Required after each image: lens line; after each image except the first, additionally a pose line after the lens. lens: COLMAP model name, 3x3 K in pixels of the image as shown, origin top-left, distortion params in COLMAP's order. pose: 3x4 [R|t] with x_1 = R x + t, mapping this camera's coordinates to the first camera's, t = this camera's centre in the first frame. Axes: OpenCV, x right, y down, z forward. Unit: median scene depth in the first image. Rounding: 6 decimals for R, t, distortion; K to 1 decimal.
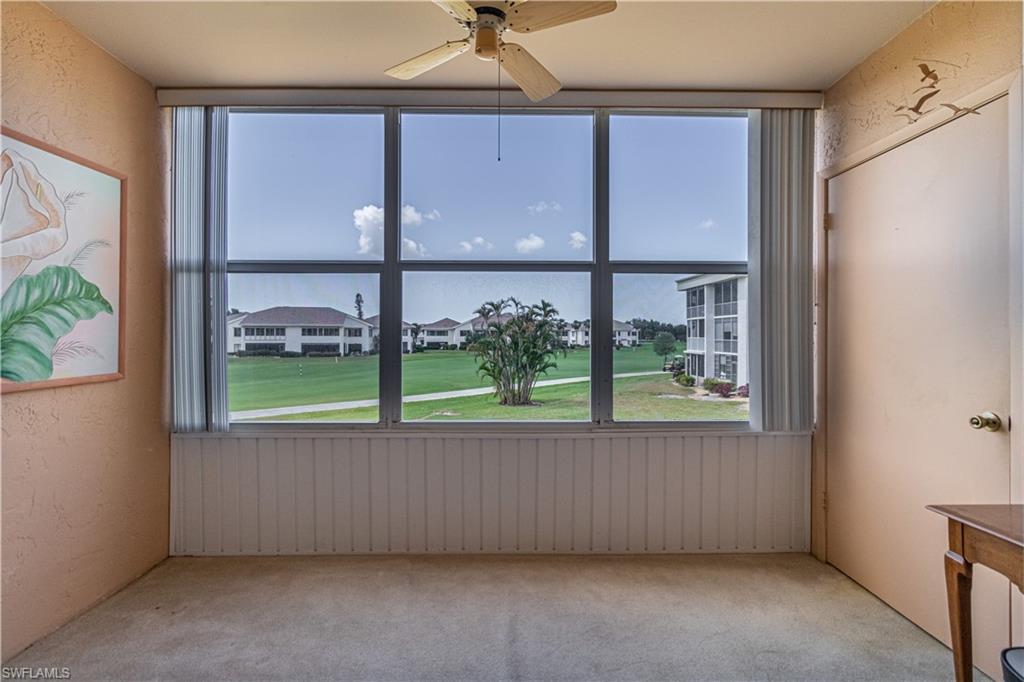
lens RADIAL K [[475.1, 0, 510.7], [0, 475.1, 328.8], [0, 0, 1]] dist [0.000320, 0.000021]
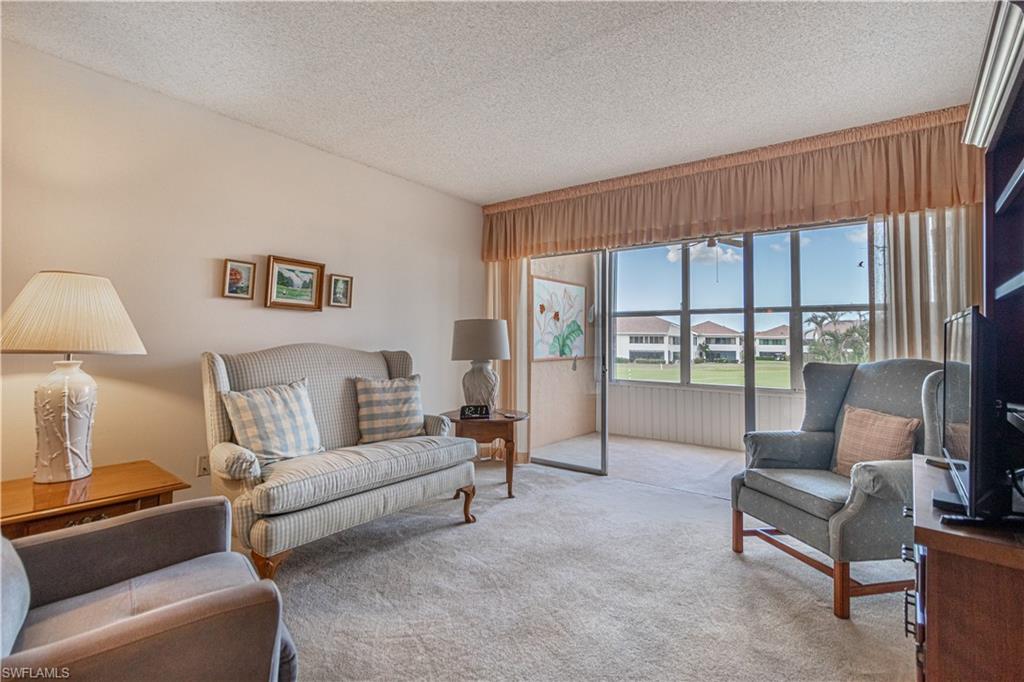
lens RADIAL K [[475.1, 0, 510.7], [0, 475.1, 328.8], [0, 0, 1]] dist [0.000320, 0.000021]
pose [[0.790933, -0.008504, -0.611843, 0.040198], [-0.001804, 0.999867, -0.016229, -0.001578], [0.611900, 0.013940, 0.790813, -0.109521]]
